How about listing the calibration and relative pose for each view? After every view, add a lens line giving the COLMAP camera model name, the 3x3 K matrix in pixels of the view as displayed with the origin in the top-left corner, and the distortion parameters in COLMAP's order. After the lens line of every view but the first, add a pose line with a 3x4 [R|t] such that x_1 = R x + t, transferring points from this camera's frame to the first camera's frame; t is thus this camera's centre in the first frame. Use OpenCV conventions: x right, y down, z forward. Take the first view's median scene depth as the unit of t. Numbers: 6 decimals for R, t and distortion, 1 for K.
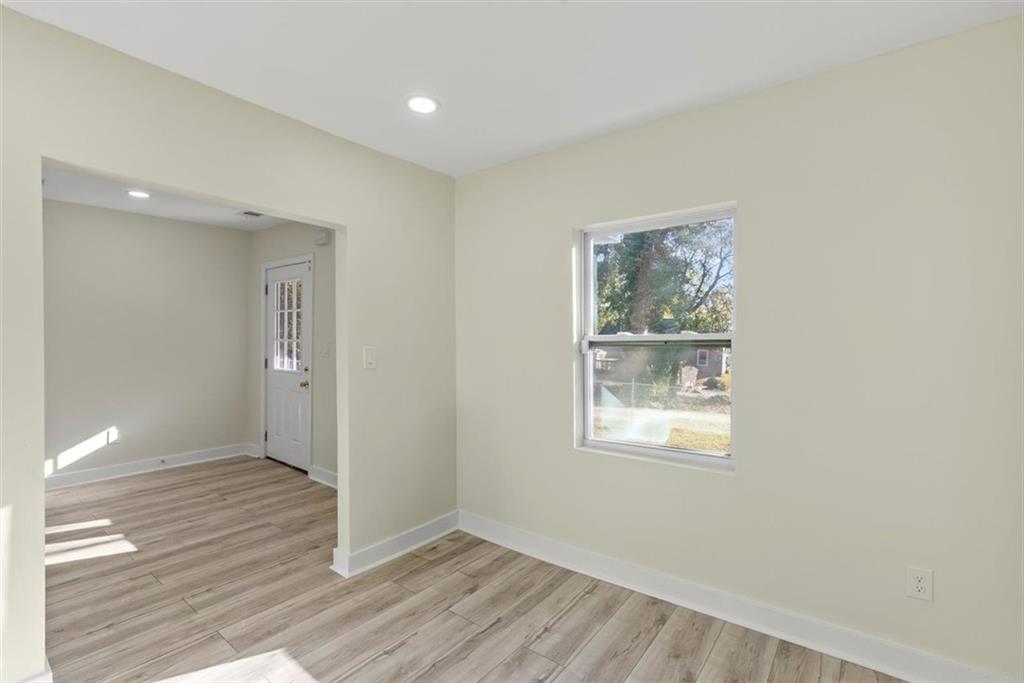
lens RADIAL K [[466.1, 0, 504.7], [0, 466.1, 337.7], [0, 0, 1]] dist [-0.011666, 0.004331]
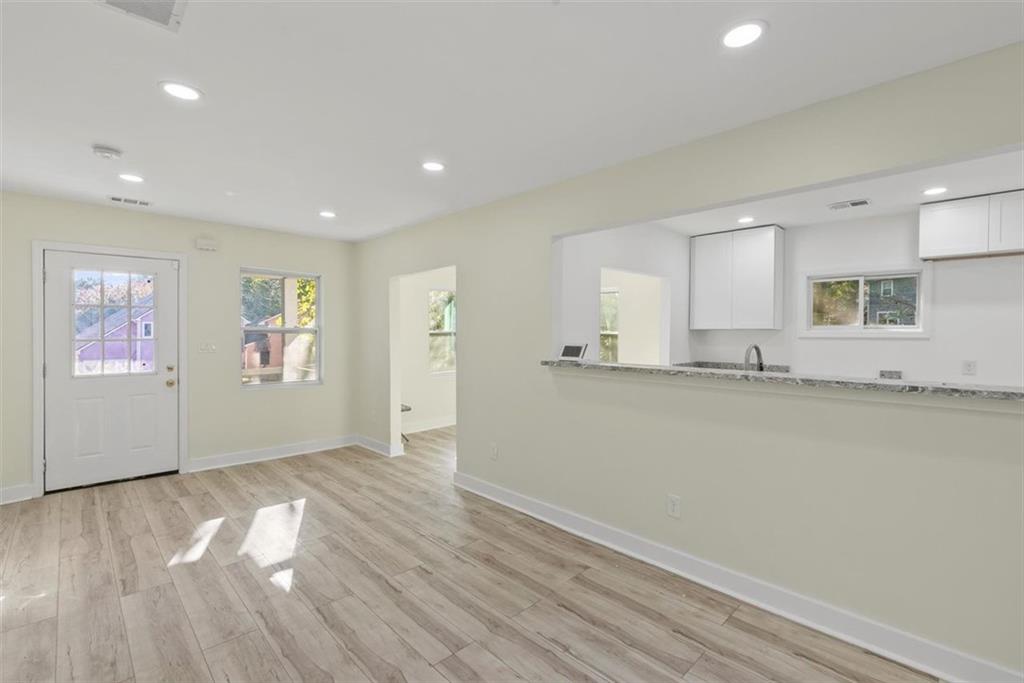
lens RADIAL K [[466.1, 0, 525.6], [0, 466.1, 342.3], [0, 0, 1]] dist [-0.011666, 0.004331]
pose [[0.129791, -0.048877, 0.990336, -1.919552], [-0.012974, 0.998615, 0.050986, -0.071099], [-0.991457, -0.019466, 0.128977, 0.185303]]
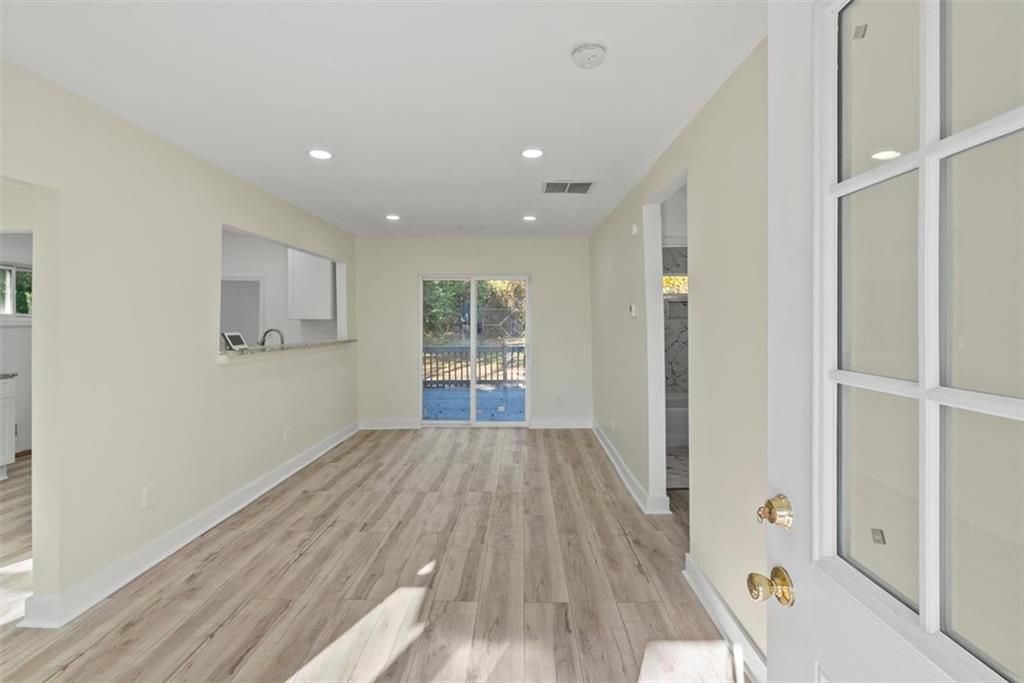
lens RADIAL K [[466.1, 0, 522.5], [0, 466.1, 321.4], [0, 0, 1]] dist [-0.011666, 0.004331]
pose [[-0.790487, -0.030816, -0.611703, -0.685495], [-0.016688, 0.999446, -0.028784, -0.015161], [0.612251, -0.012545, -0.790564, 1.551451]]
